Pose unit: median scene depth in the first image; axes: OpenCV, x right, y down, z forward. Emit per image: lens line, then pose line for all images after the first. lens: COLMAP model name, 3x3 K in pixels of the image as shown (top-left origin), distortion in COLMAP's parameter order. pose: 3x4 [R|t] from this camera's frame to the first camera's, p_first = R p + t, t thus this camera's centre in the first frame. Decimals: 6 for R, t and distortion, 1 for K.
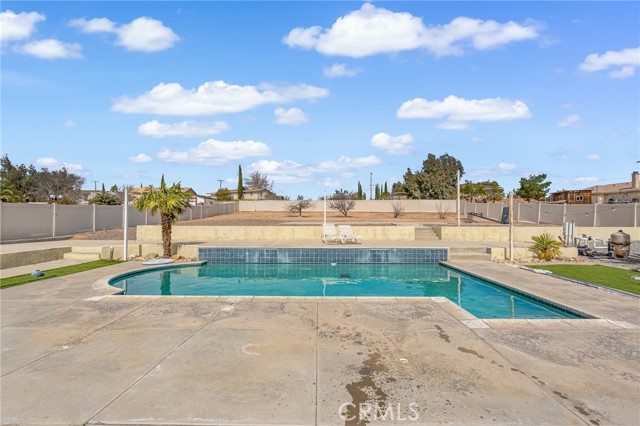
lens RADIAL K [[297.8, 0, 321.8], [0, 297.8, 211.7], [0, 0, 1]] dist [0.001797, -0.000023]
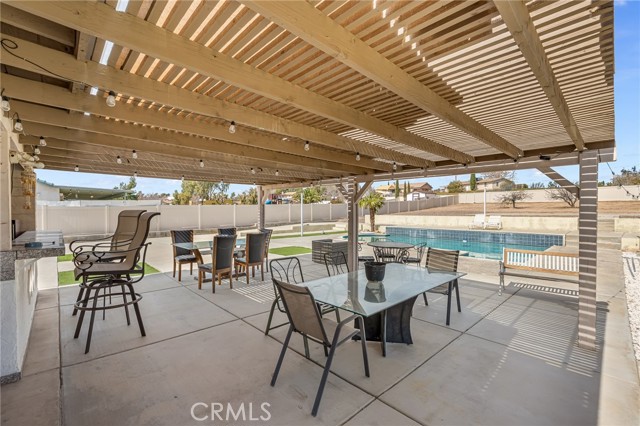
lens RADIAL K [[297.8, 0, 316.3], [0, 297.8, 213.0], [0, 0, 1]] dist [0.001797, -0.000023]
pose [[0.688336, 0.002963, -0.725386, 0.577095], [0.022725, 0.999413, 0.025647, -0.020290], [0.725036, -0.034138, 0.687864, -0.531313]]
